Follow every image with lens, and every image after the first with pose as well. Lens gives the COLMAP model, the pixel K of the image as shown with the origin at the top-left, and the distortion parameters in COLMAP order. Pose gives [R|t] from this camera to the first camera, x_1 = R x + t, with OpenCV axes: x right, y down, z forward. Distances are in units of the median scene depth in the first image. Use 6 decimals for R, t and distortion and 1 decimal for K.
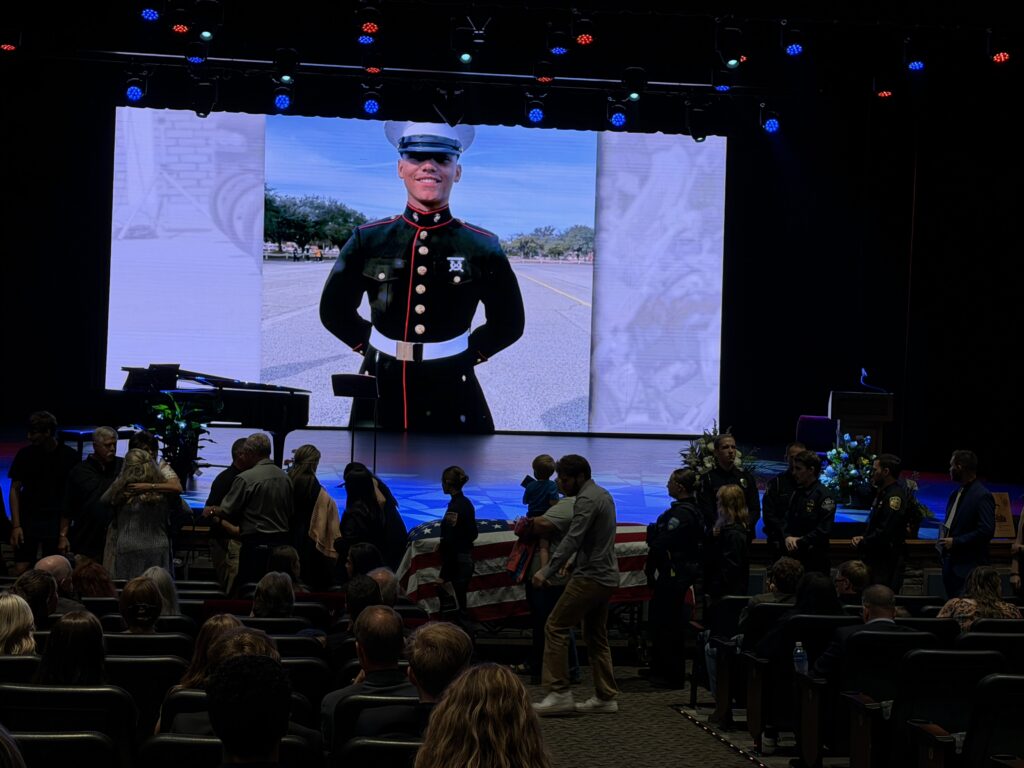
lens RADIAL K [[1743.4, 0, 512.0], [0, 1743.4, 384.0], [0, 0, 1]] dist [0.099638, 0.077502]
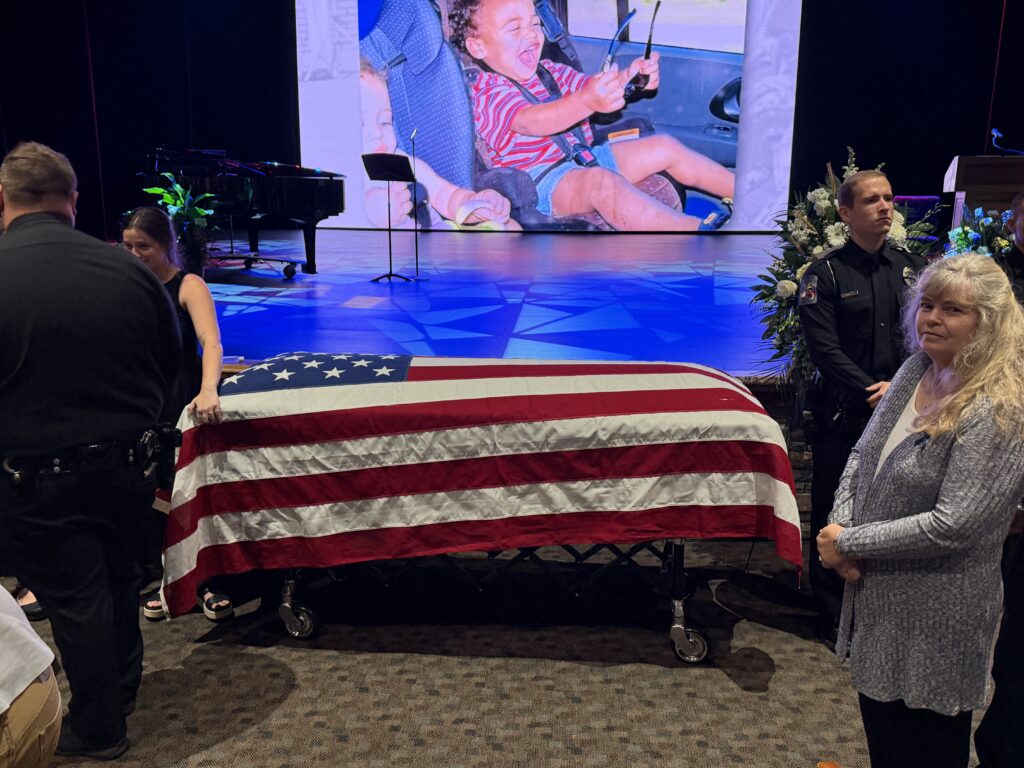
lens RADIAL K [[832.2, 0, 512.0], [0, 832.2, 384.0], [0, 0, 1]] dist [0.005041, -0.000912]
pose [[0.984173, 0.017518, -0.176341, 0.035591], [0.016690, 0.981515, 0.190655, 0.021038], [0.176421, -0.190581, 0.965689, 0.396319]]
